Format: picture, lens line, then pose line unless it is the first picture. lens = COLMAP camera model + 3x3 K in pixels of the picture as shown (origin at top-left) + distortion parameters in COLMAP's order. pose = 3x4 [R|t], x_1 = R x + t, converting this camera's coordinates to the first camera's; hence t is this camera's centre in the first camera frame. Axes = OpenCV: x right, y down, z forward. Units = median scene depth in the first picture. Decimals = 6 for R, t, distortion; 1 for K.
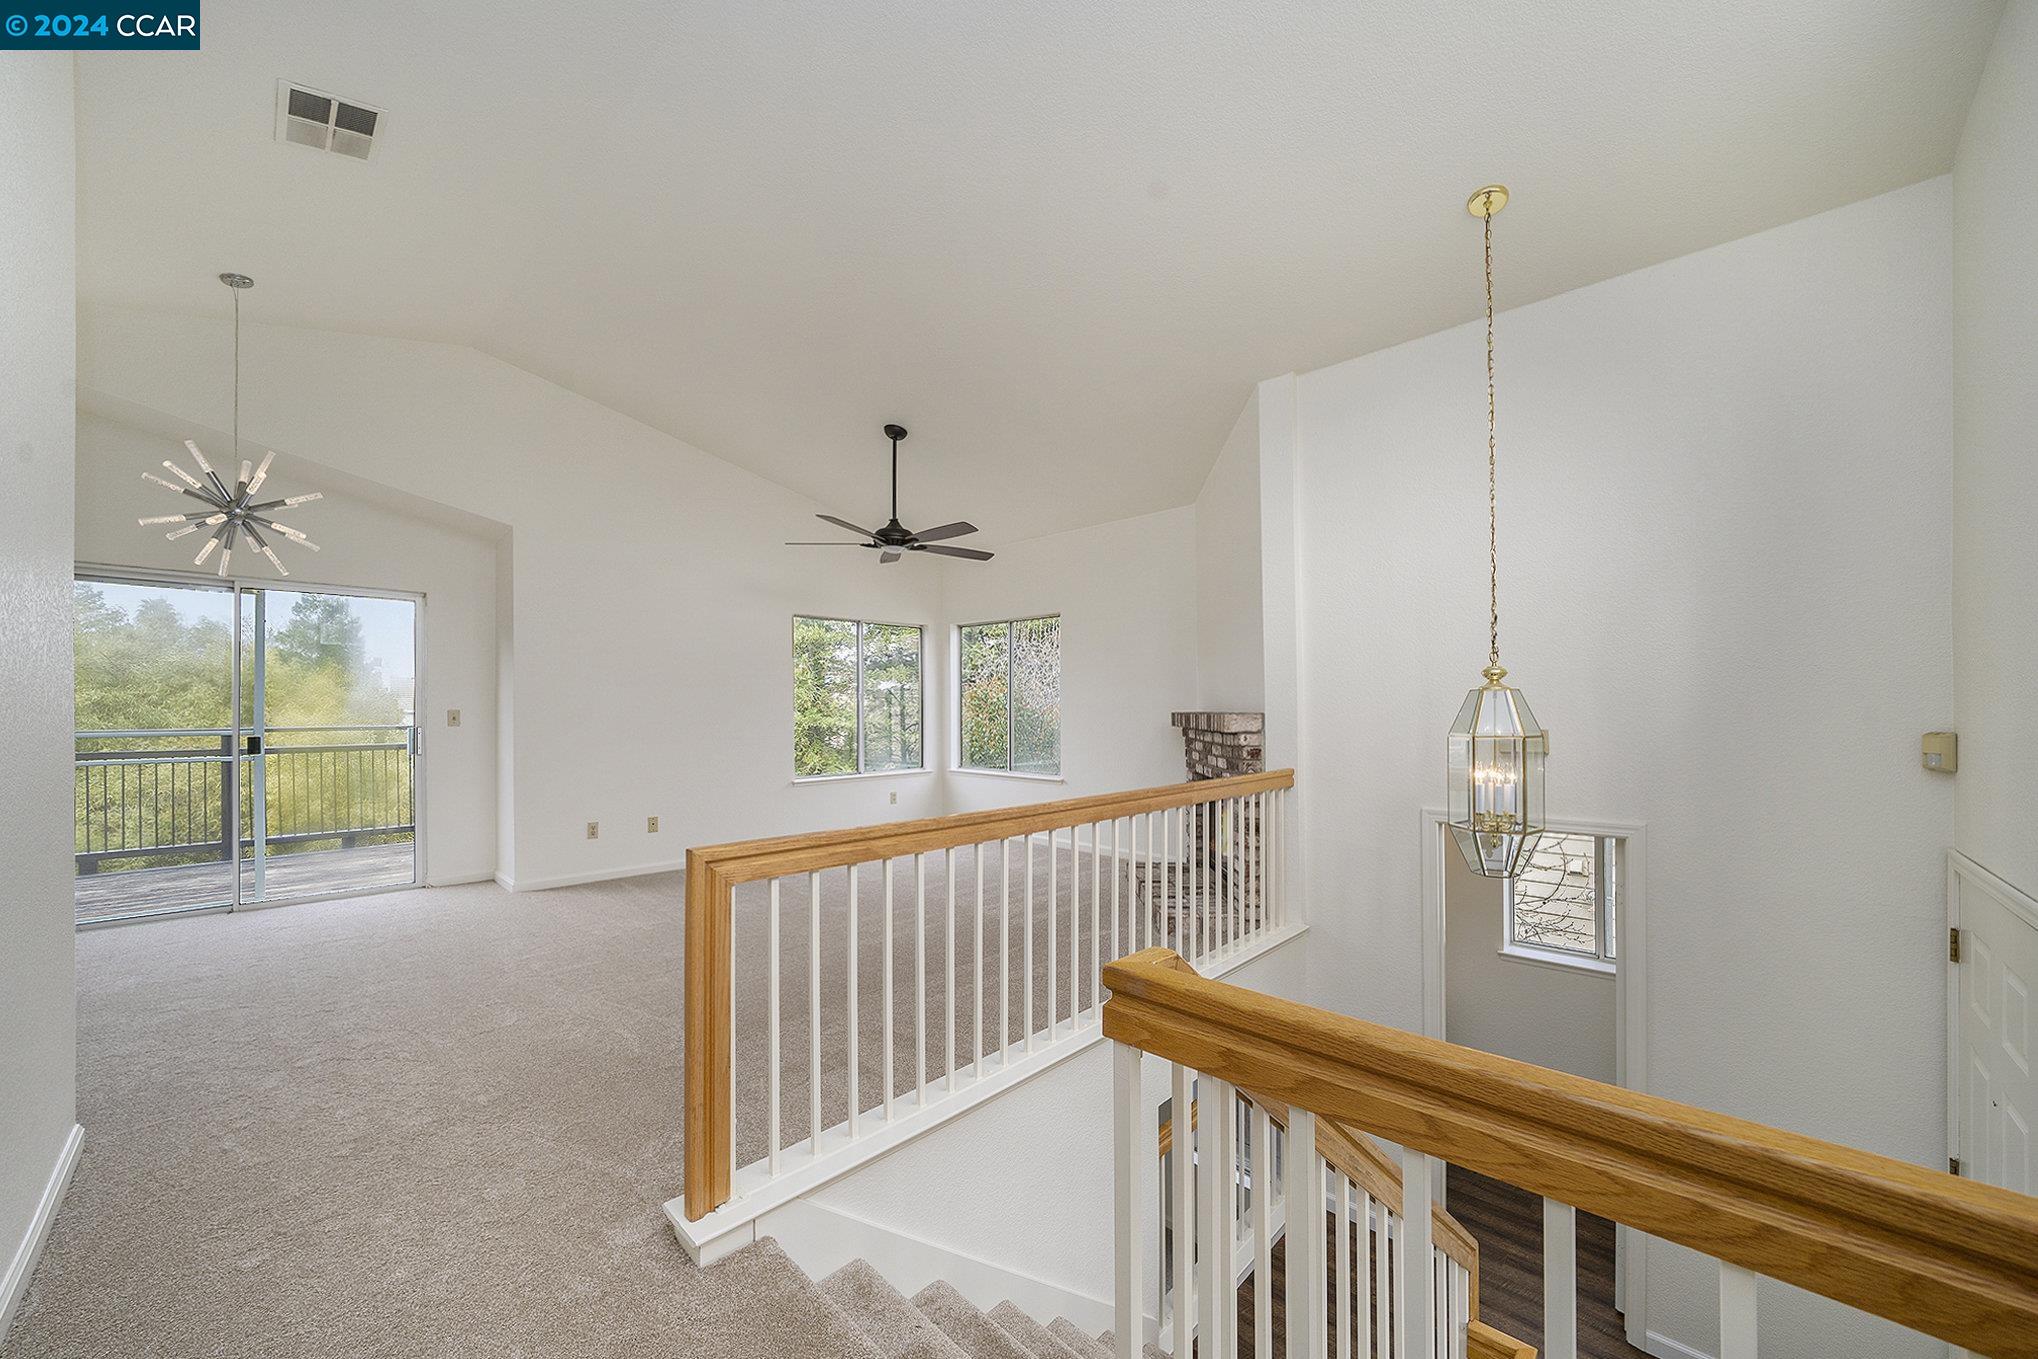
lens RADIAL K [[714.8, 0, 1064.5], [0, 714.8, 704.2], [0, 0, 1]] dist [-0.022624, -0.000137]
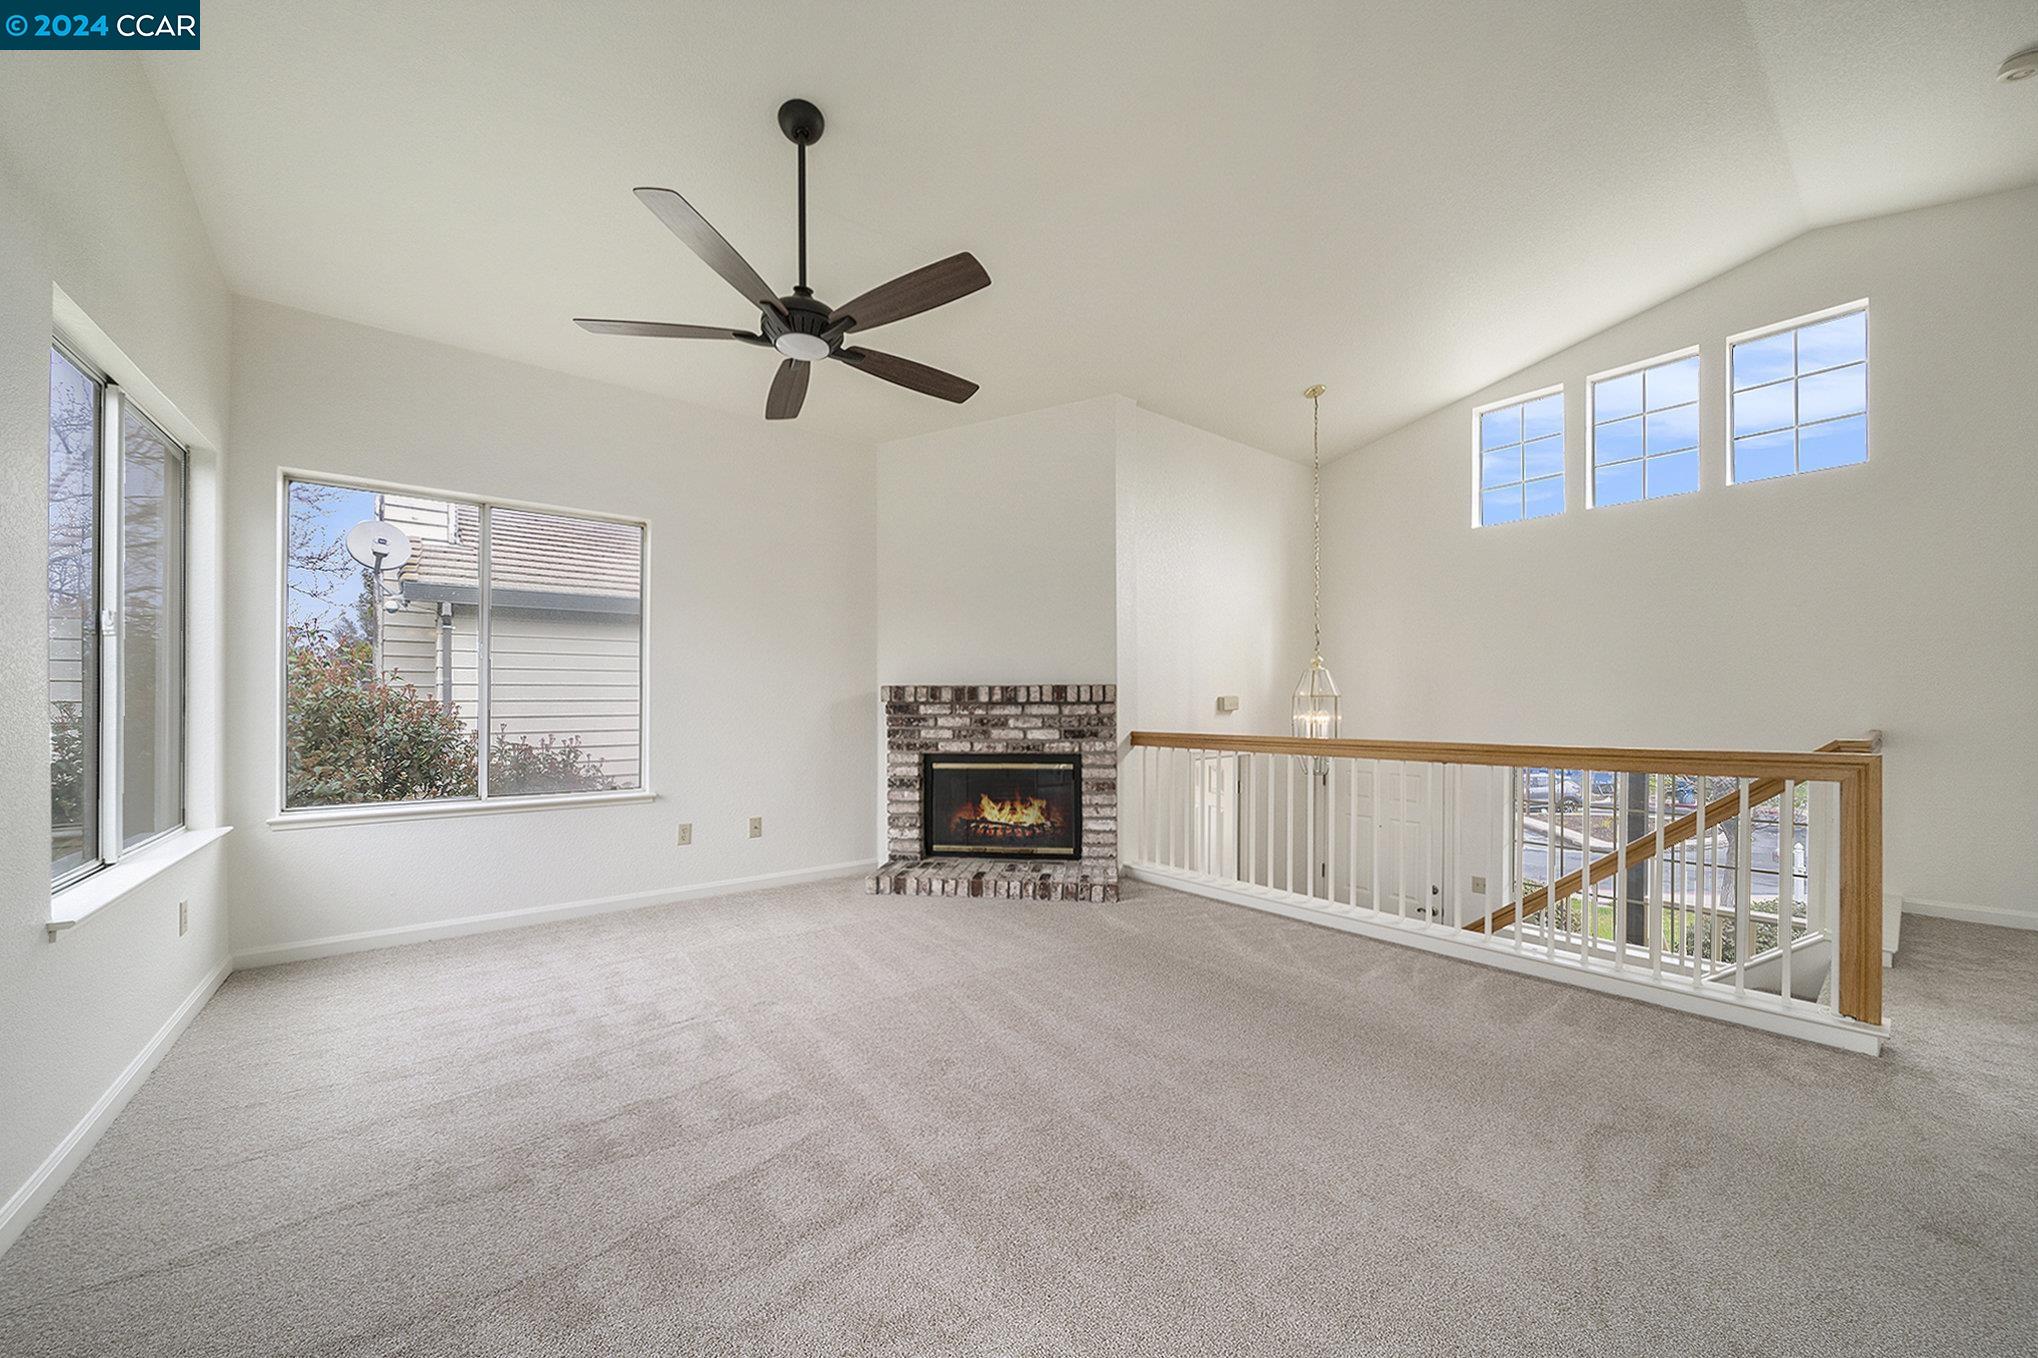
lens RADIAL K [[714.8, 0, 988.9], [0, 714.8, 687.2], [0, 0, 1]] dist [-0.022624, -0.000137]
pose [[0.197013, 0.026985, 0.980029, -0.674209], [-0.003726, 0.999635, -0.026776, 0.036538], [-0.980394, 0.001624, 0.197041, 0.744216]]
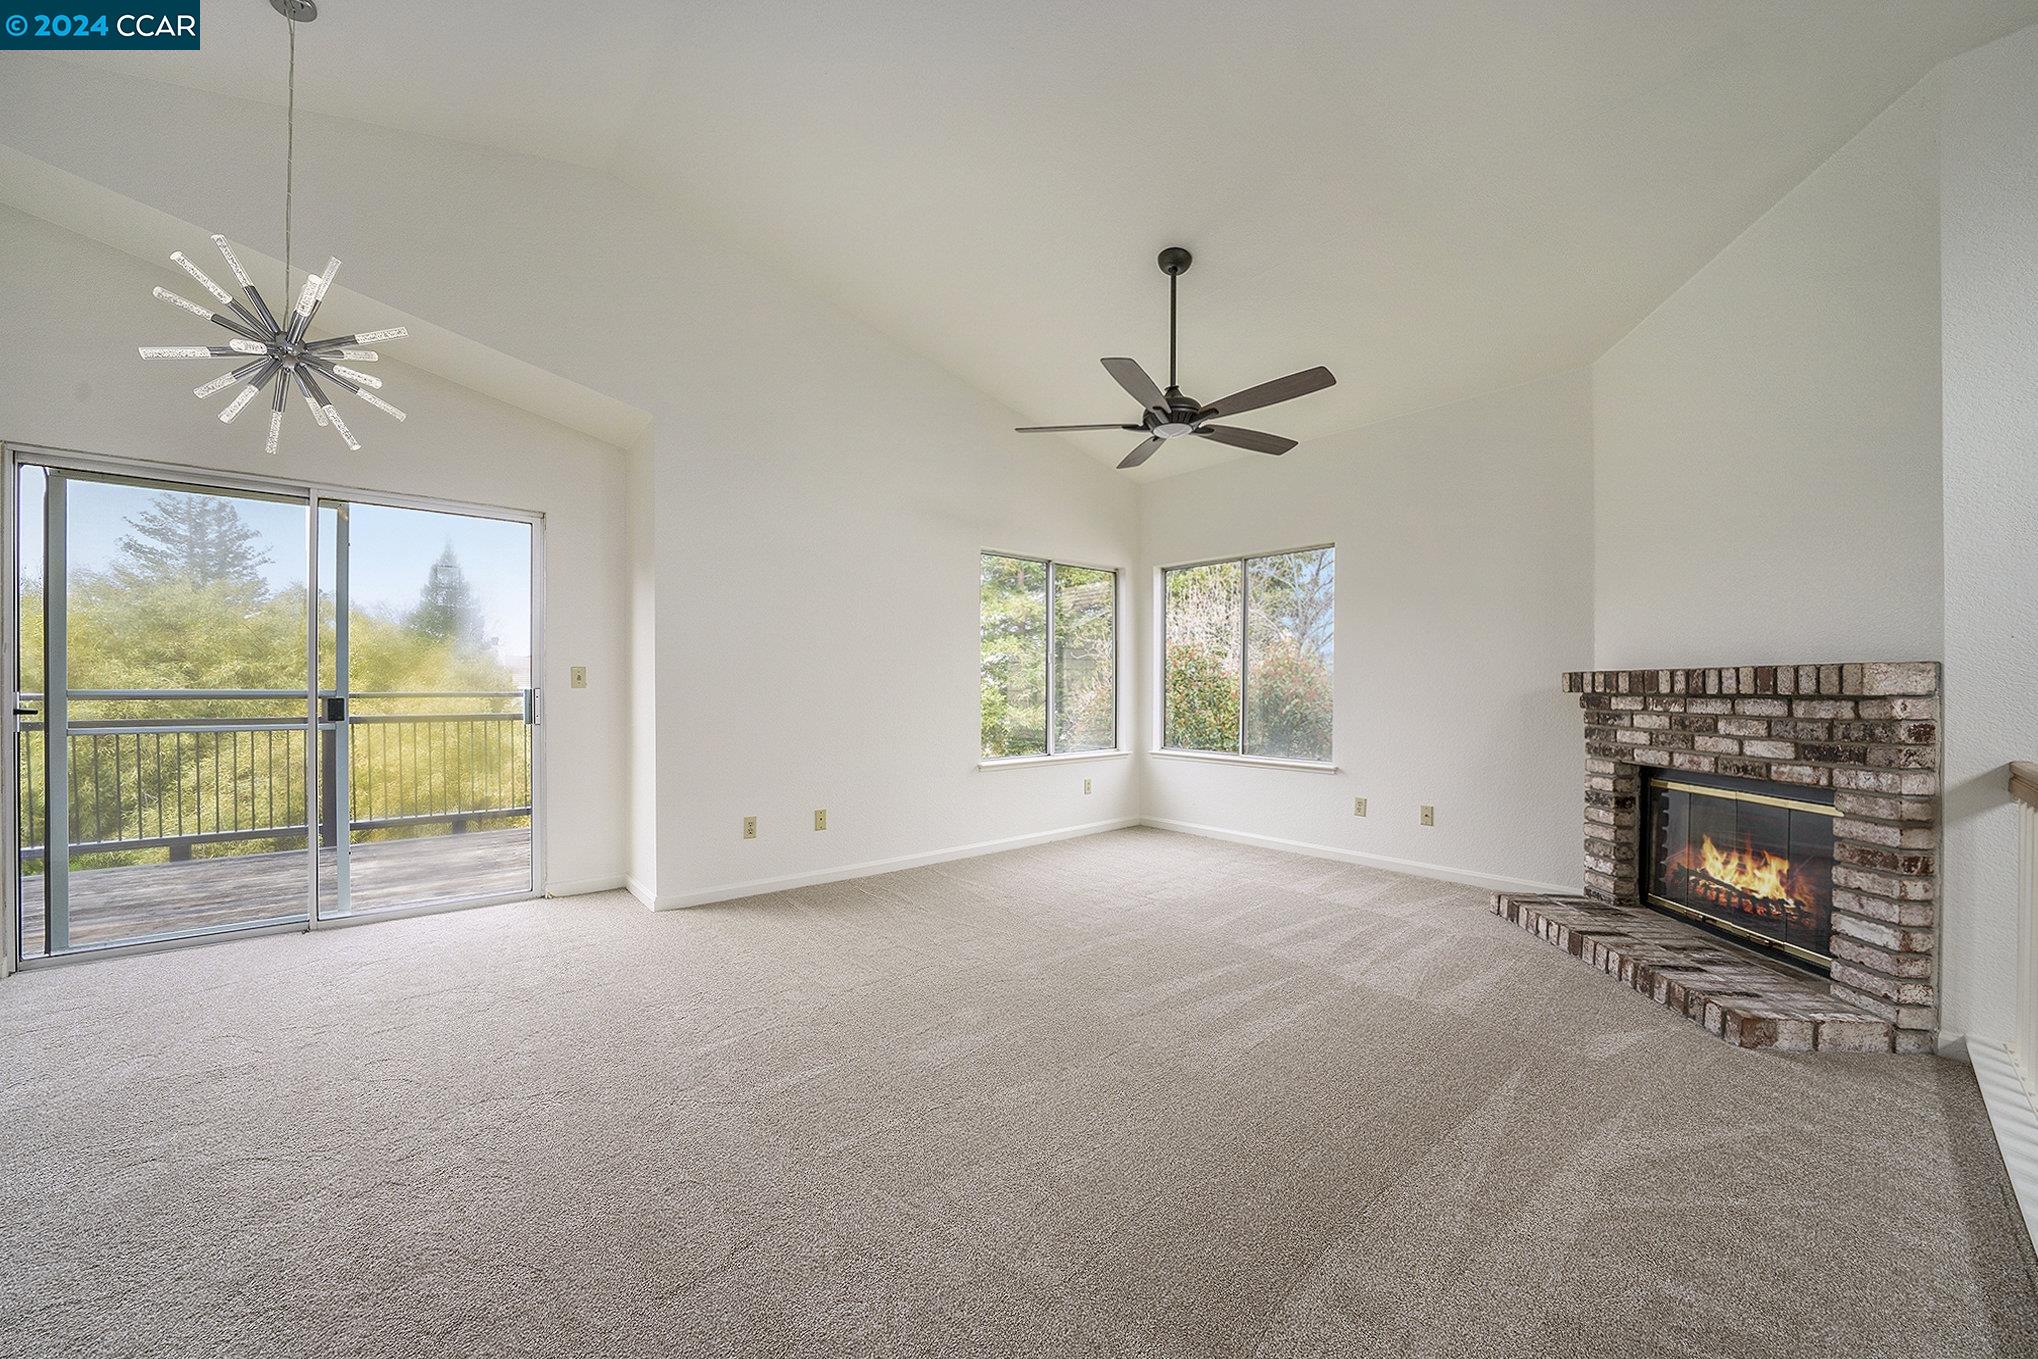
lens RADIAL K [[714.8, 0, 1032.9], [0, 714.8, 689.0], [0, 0, 1]] dist [-0.022624, -0.000137]
pose [[0.991970, 0.004231, -0.126400, -0.272660], [-0.003429, 0.999973, 0.006560, 0.025370], [0.126424, -0.006074, 0.991958, 0.289212]]
